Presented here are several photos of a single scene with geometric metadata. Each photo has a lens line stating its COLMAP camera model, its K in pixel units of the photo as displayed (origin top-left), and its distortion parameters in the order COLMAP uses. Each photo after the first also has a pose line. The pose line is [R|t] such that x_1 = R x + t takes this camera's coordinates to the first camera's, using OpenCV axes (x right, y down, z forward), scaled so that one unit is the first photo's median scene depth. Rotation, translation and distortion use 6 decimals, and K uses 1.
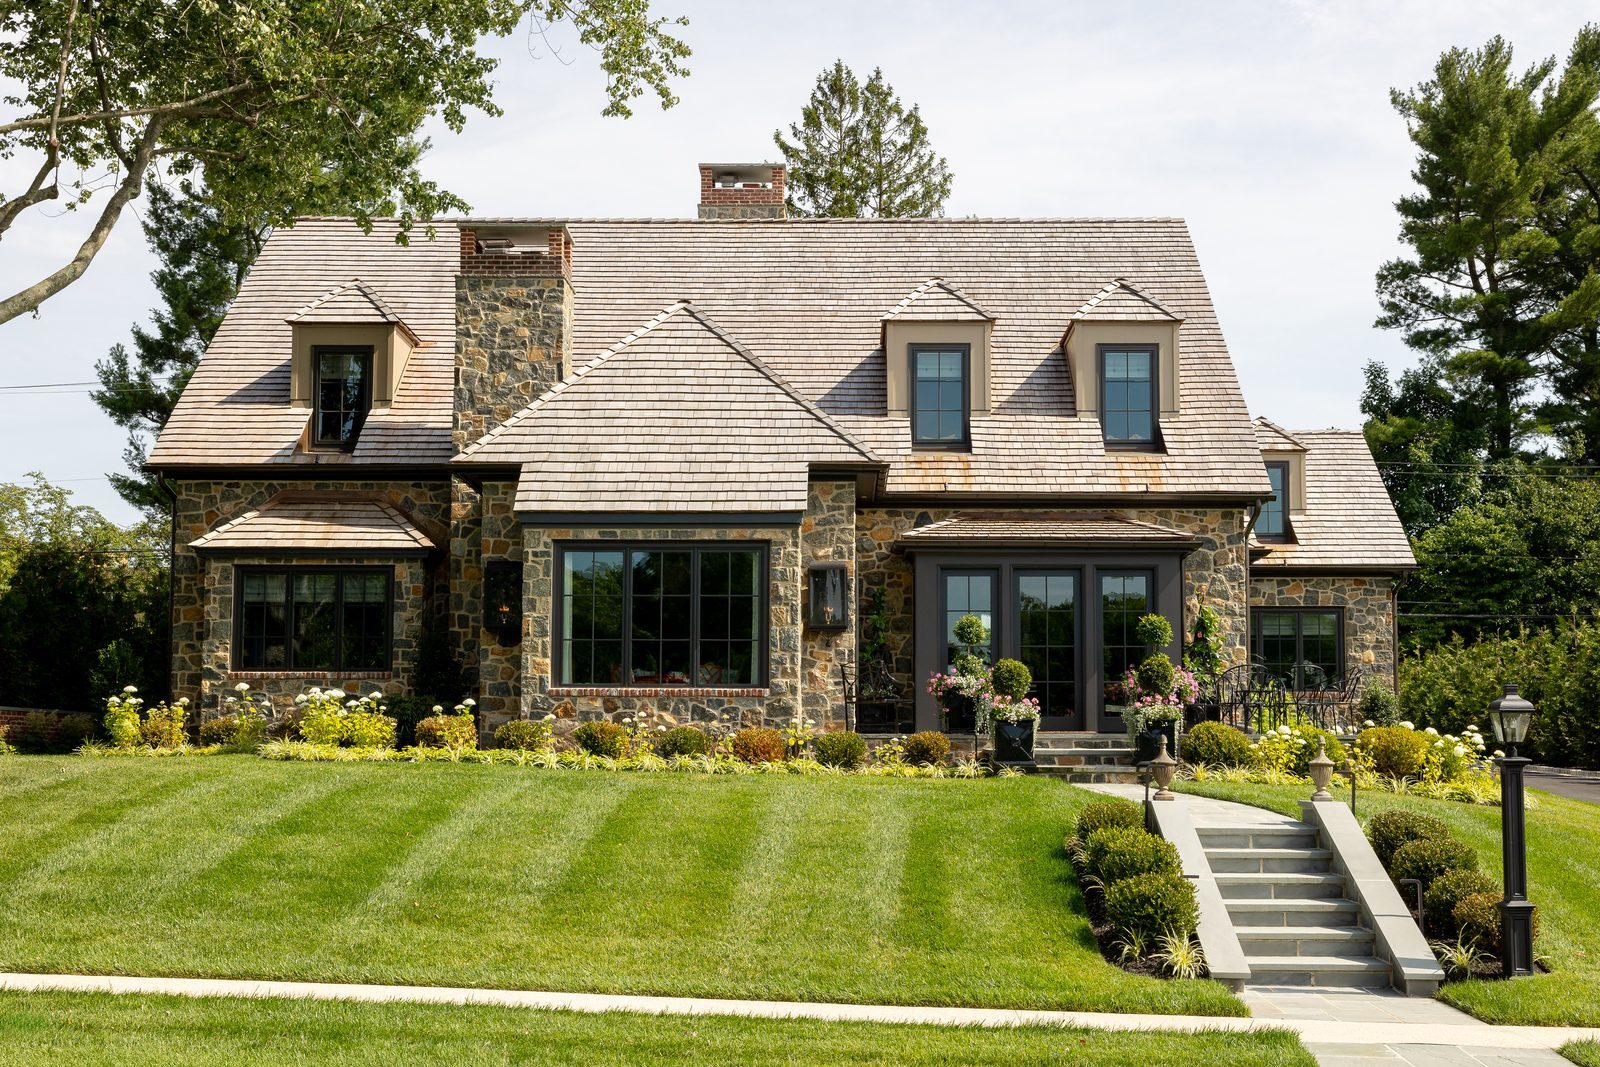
lens RADIAL K [[1996.3, 0, 819.4], [0, 1996.3, 589.6], [0, 0, 1]] dist [-0.006990, 0.000000]
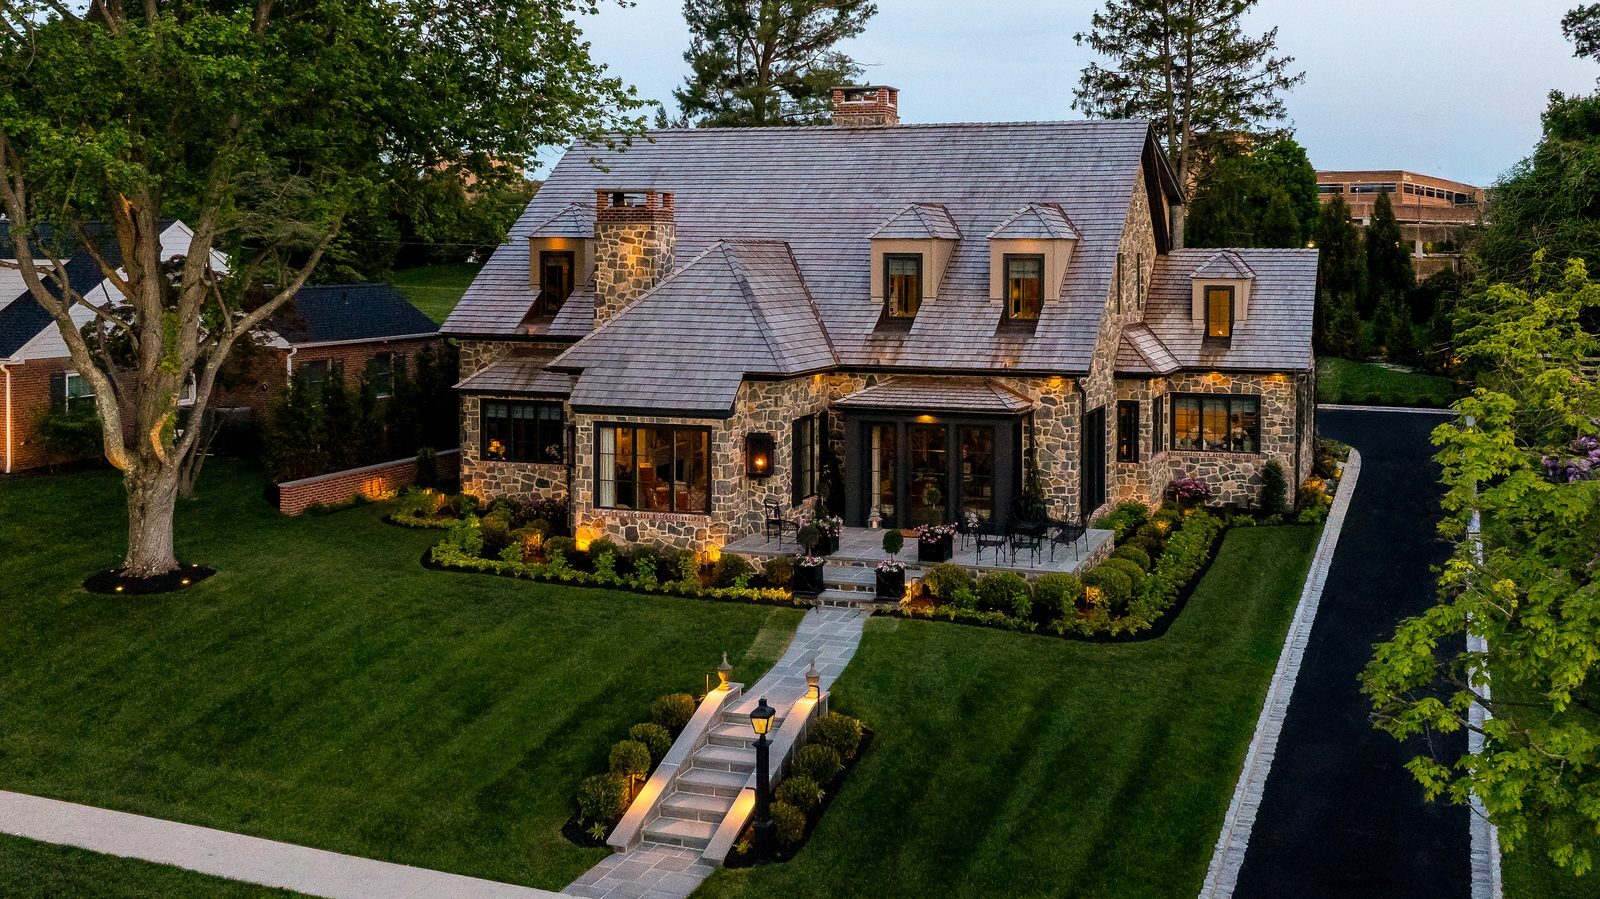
lens RADIAL K [[1515.1, 0, 977.1], [0, 1515.1, 302.5], [0, 0, 1]] dist [-0.017526, 0.000000]
pose [[0.961514, 0.009404, -0.274595, 0.449286], [0.022158, 0.993505, 0.111613, -0.222358], [0.273861, -0.113402, 0.955060, -0.084725]]
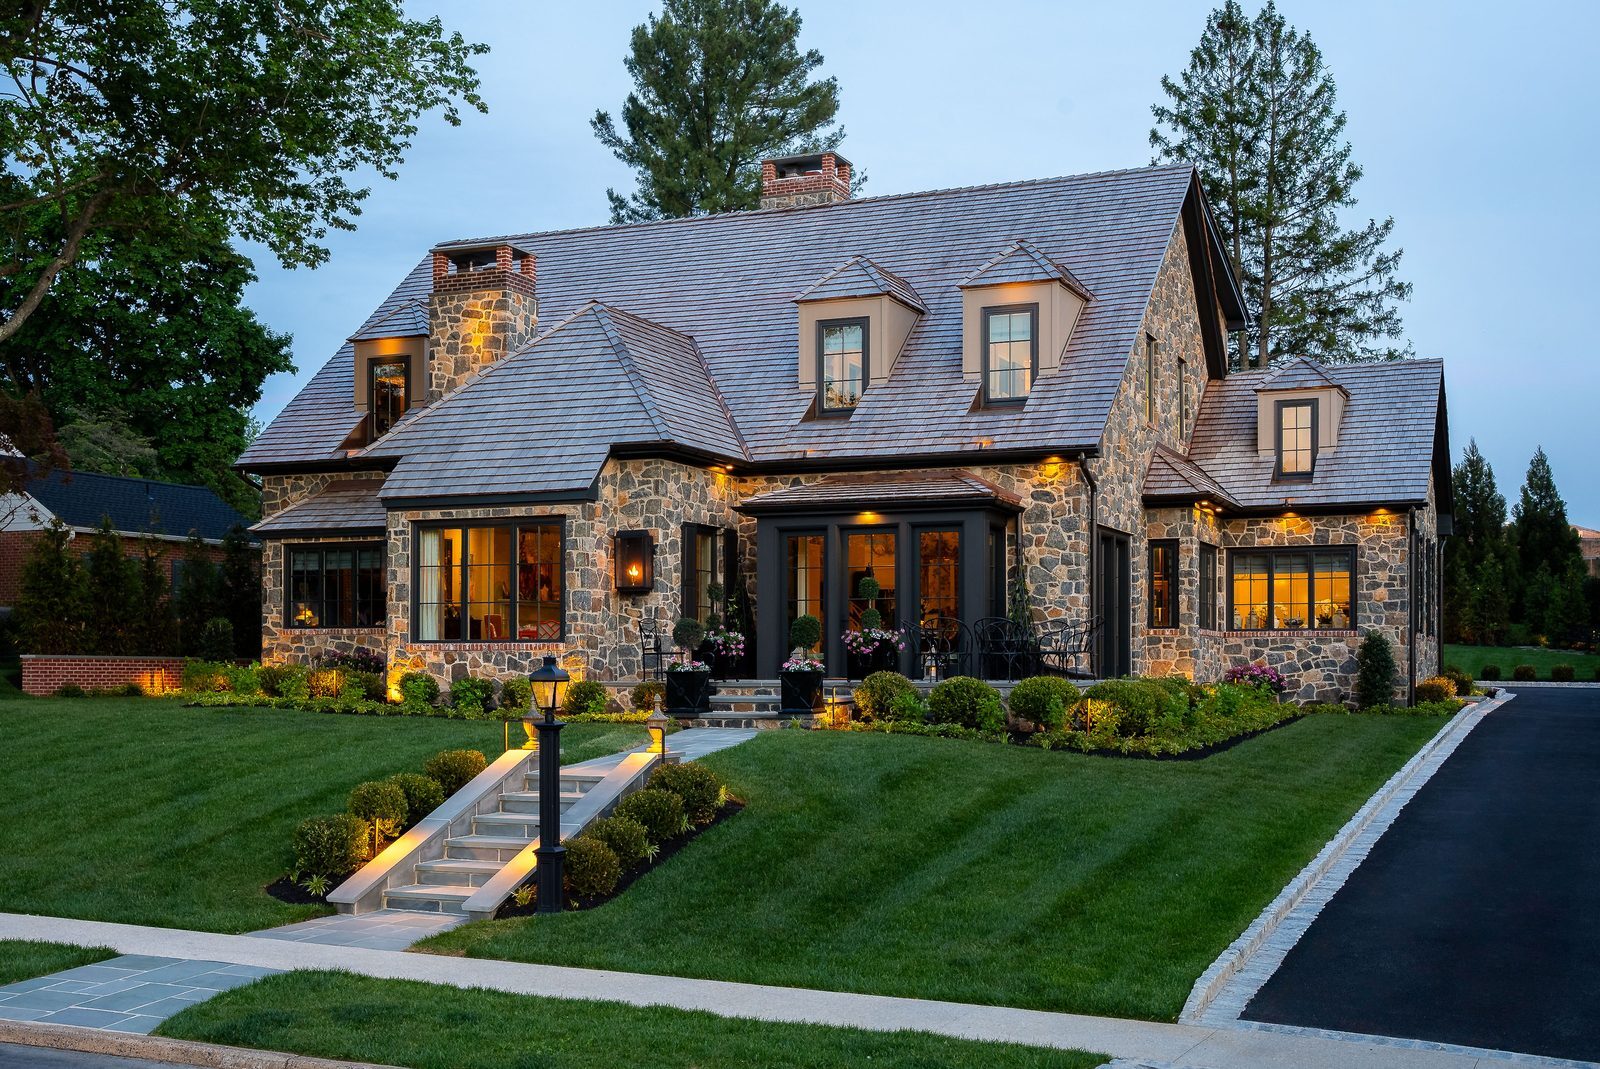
lens RADIAL K [[1876.9, 0, 784.6], [0, 1876.9, 661.3], [0, 0, 1]] dist [0.000025, 0.000000]
pose [[0.920950, -0.004124, -0.389660, 0.449875], [0.034040, 0.996973, 0.069900, -0.010261], [0.388192, -0.077638, 0.918302, 0.036139]]
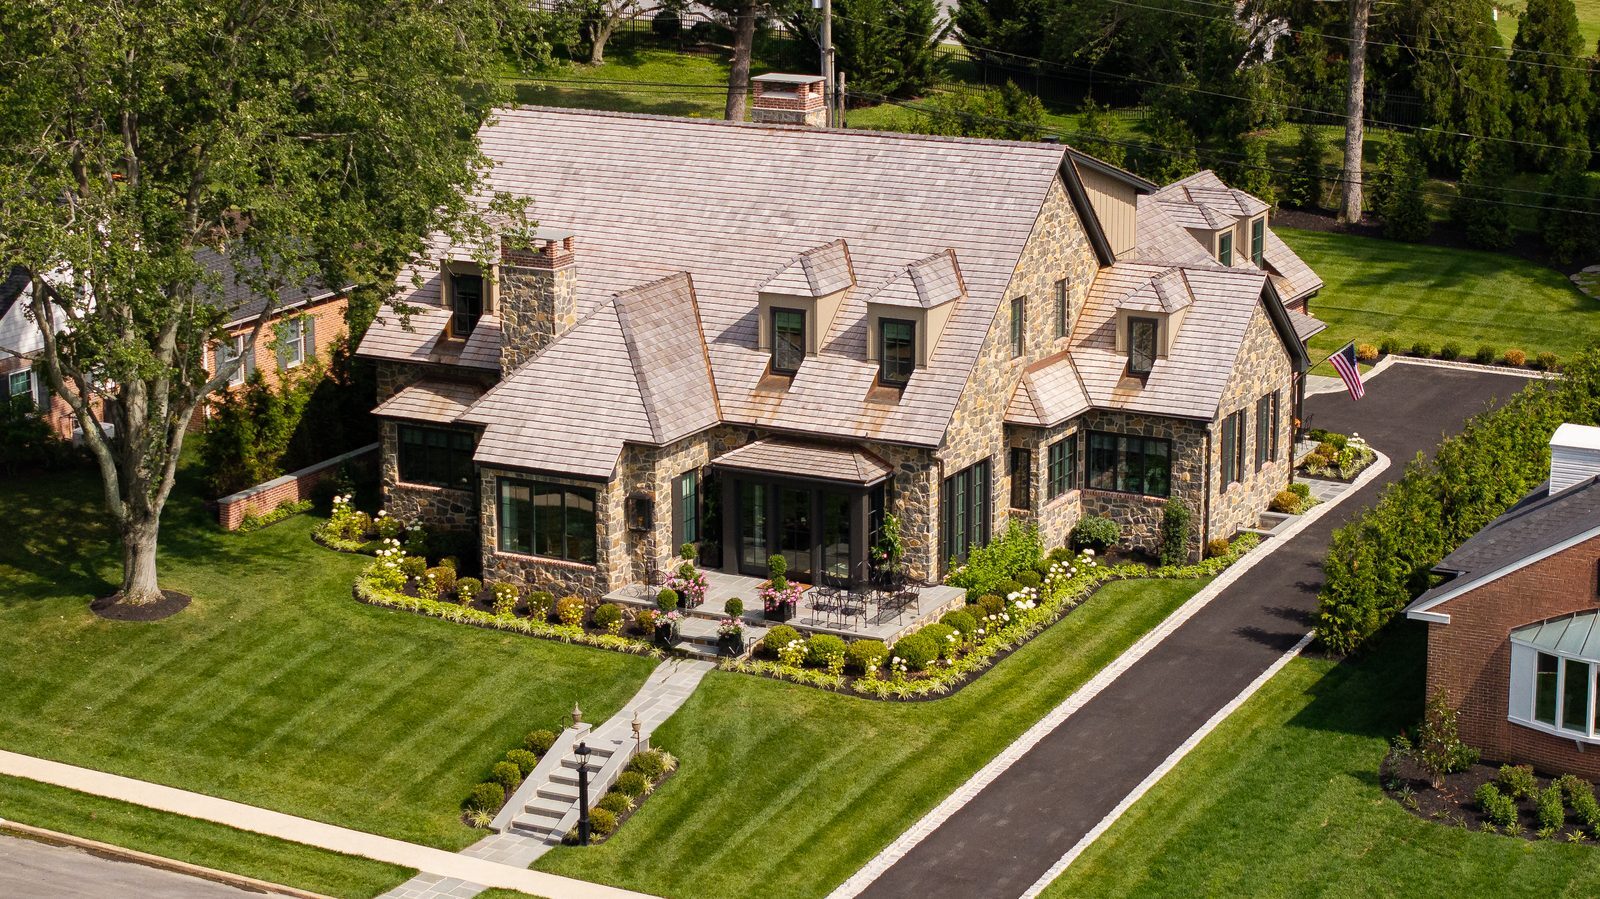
lens RADIAL K [[3382.8, 0, 808.6], [0, 3382.8, 466.7], [0, 0, 1]] dist [-0.099121, 0.000000]
pose [[0.891935, 0.104379, -0.439950, 1.305492], [0.041448, 0.950020, 0.309425, -0.859544], [0.450259, -0.294222, 0.843030, -1.306680]]
